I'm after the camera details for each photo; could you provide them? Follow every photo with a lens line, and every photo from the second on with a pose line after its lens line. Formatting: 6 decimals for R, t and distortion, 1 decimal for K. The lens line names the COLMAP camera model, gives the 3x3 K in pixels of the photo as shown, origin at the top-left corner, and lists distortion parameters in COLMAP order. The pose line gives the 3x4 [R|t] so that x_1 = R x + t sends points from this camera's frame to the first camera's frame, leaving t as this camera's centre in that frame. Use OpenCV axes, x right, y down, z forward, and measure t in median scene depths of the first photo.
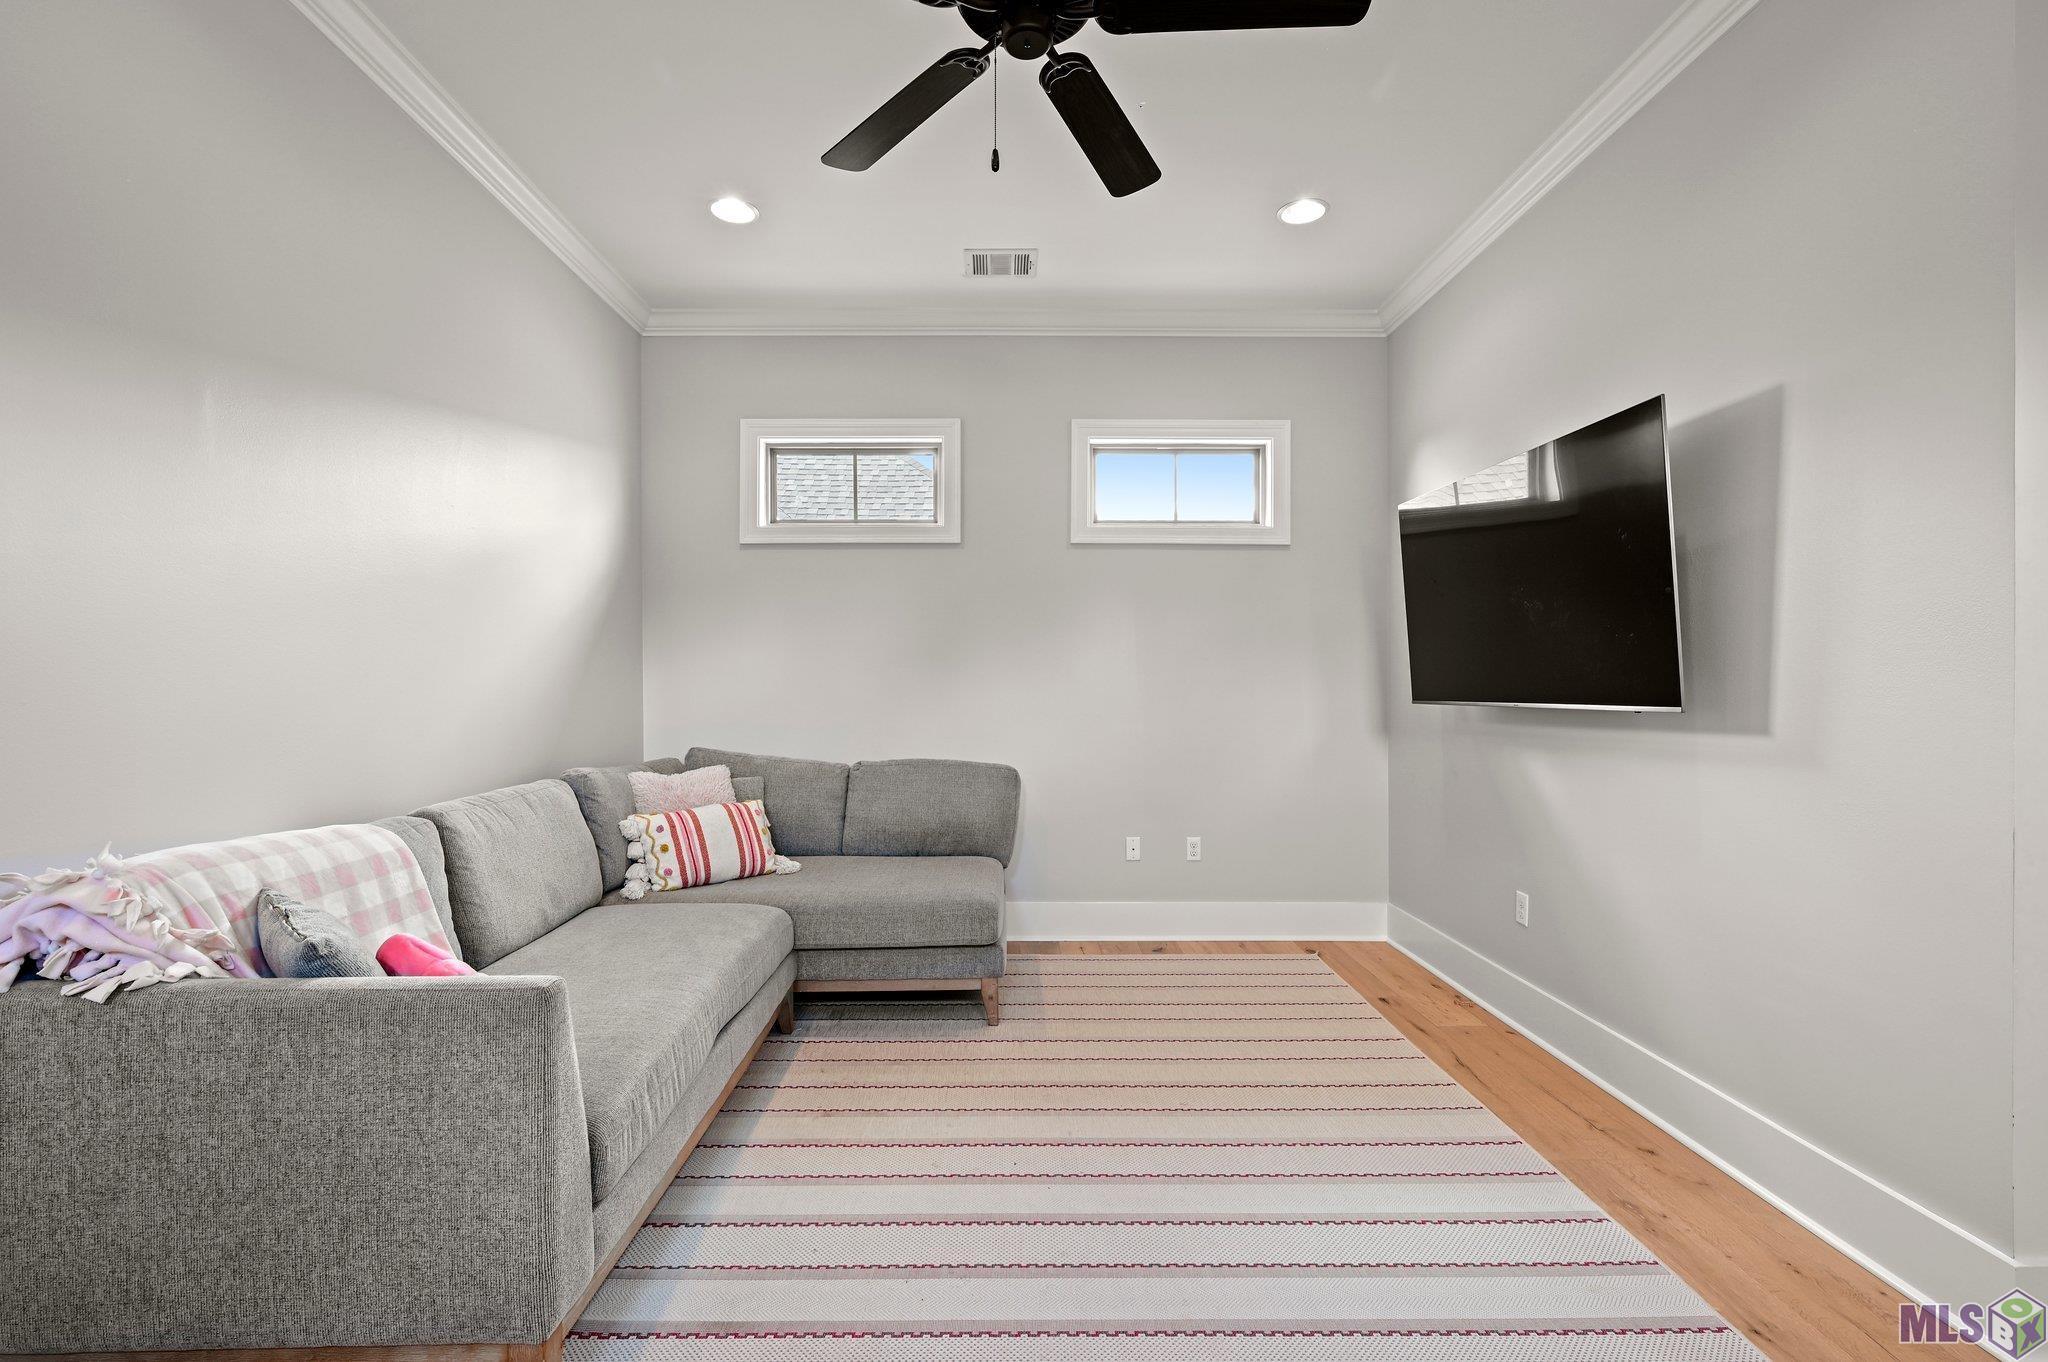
lens RADIAL K [[916.3, 0, 1021.1], [0, 916.3, 686.6], [0, 0, 1]] dist [0.001952, -0.000490]
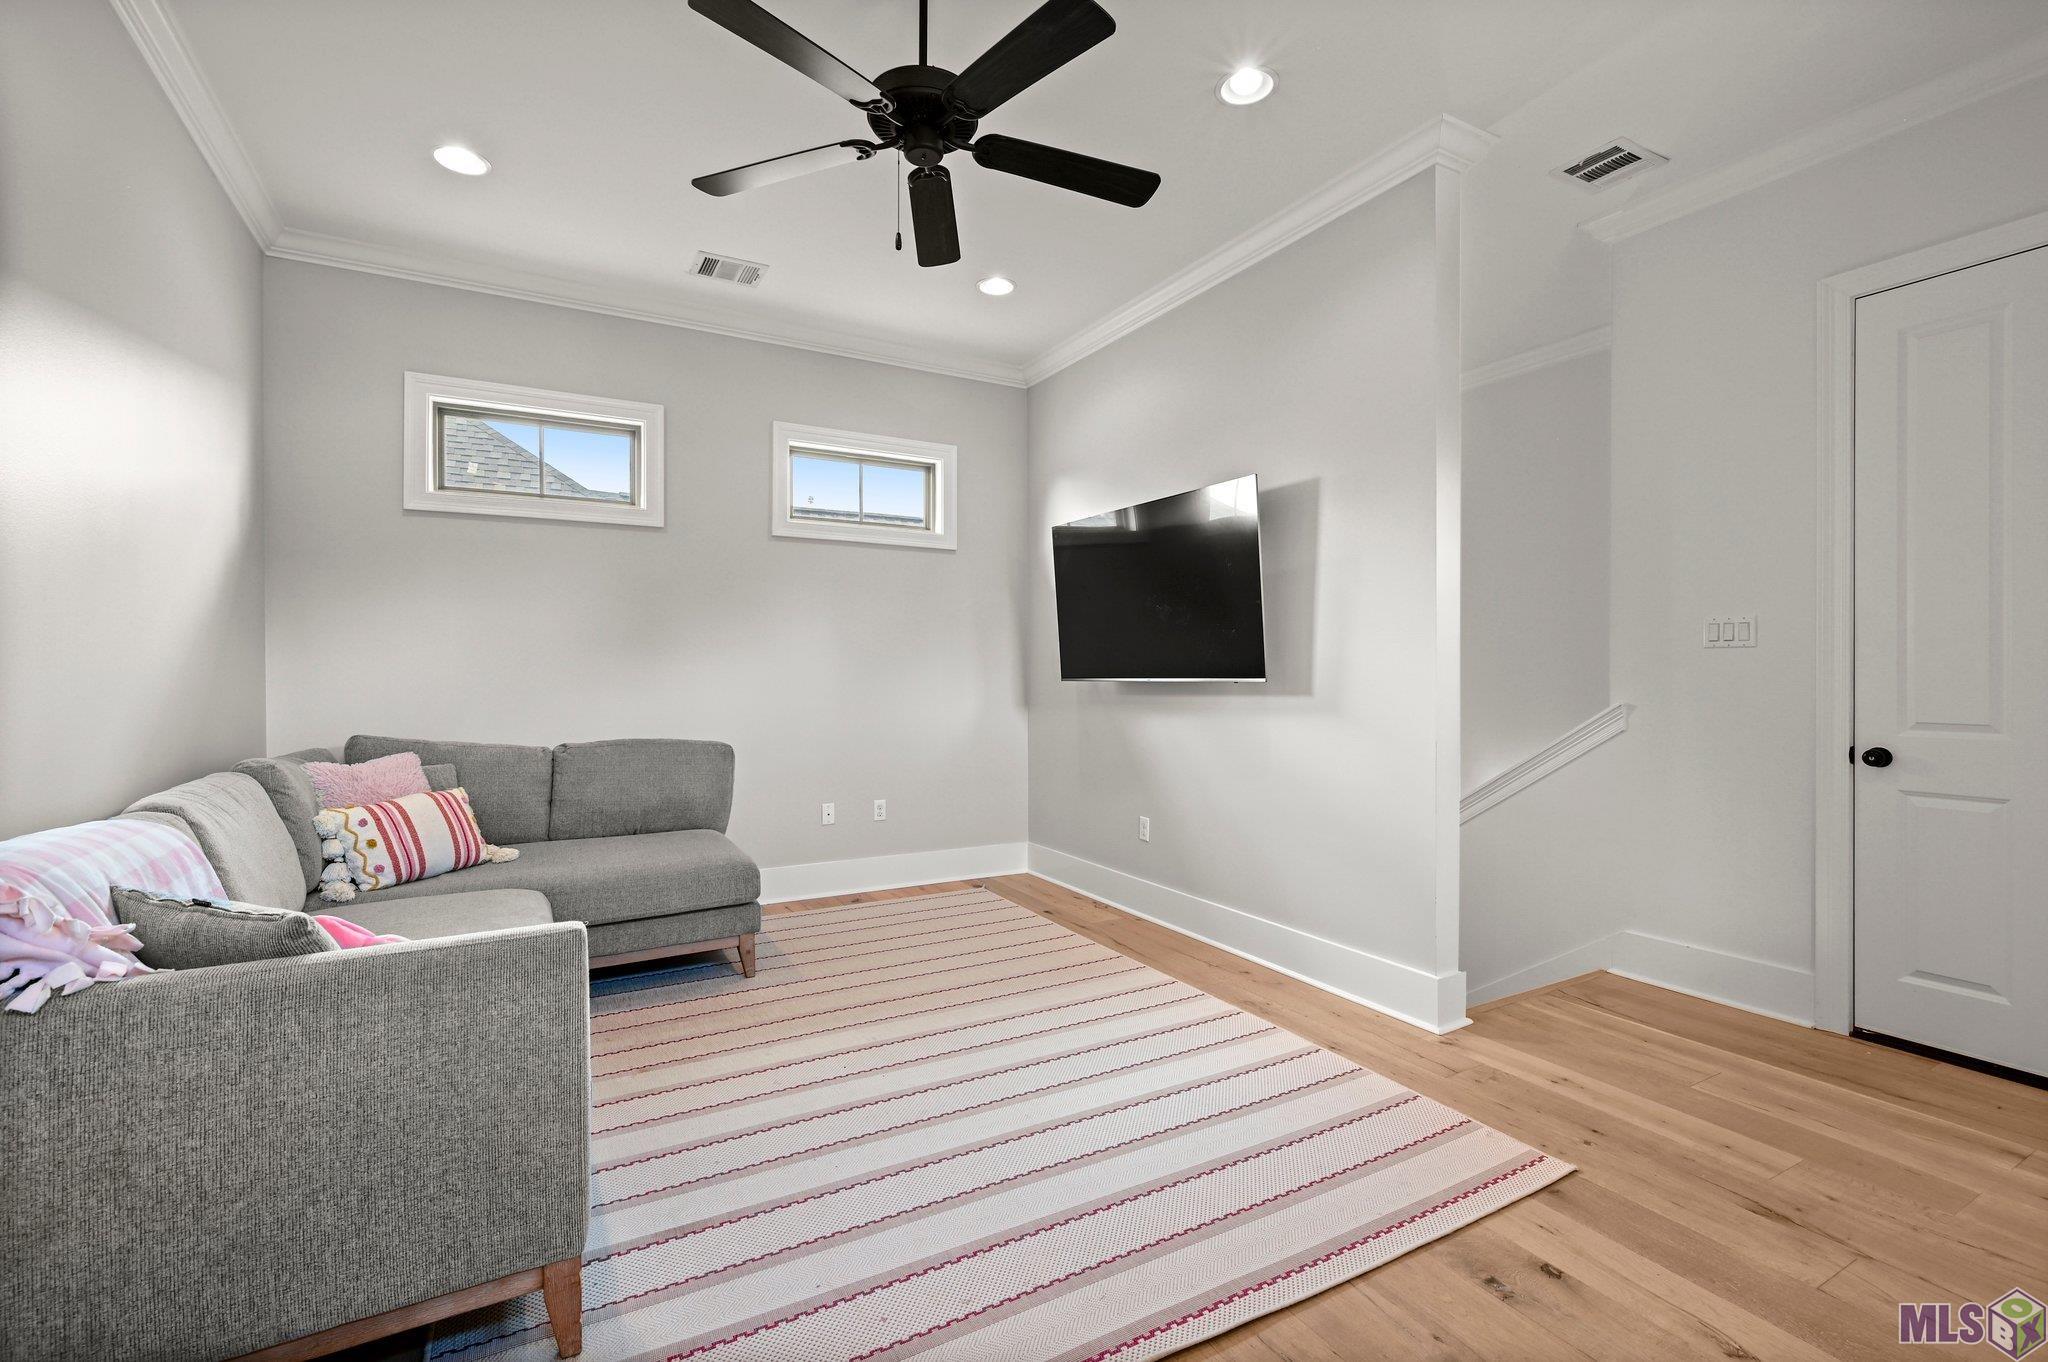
lens RADIAL K [[889.6, 0, 1023.5], [0, 889.6, 672.9], [0, 0, 1]] dist [0.002621, 0.000227]
pose [[0.877446, -0.000792, 0.479674, -0.248210], [0.002111, 0.999995, -0.002211, 0.011442], [-0.479670, 0.002953, 0.877444, -0.081708]]
